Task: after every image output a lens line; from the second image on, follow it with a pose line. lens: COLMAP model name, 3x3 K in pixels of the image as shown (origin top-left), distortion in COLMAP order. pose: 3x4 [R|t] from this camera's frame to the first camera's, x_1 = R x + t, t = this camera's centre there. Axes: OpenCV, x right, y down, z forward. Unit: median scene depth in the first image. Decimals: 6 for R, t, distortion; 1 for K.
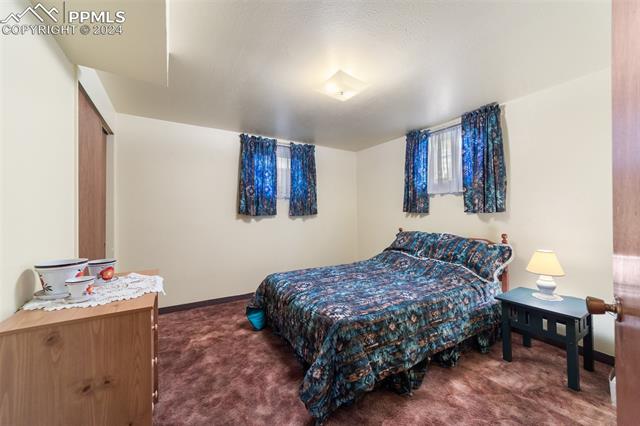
lens RADIAL K [[246.9, 0, 320.8], [0, 246.9, 212.3], [0, 0, 1]] dist [-0.008575, 0.002458]
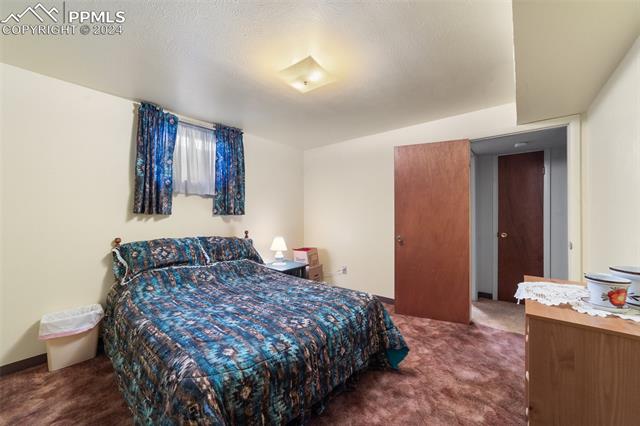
lens RADIAL K [[246.9, 0, 320.9], [0, 246.9, 213.4], [0, 0, 1]] dist [-0.008575, 0.002458]
pose [[-0.323710, 0.010809, 0.946094, -0.577137], [-0.002845, 0.999919, -0.012397, 0.007317], [-0.946152, -0.006705, -0.323654, 0.904142]]
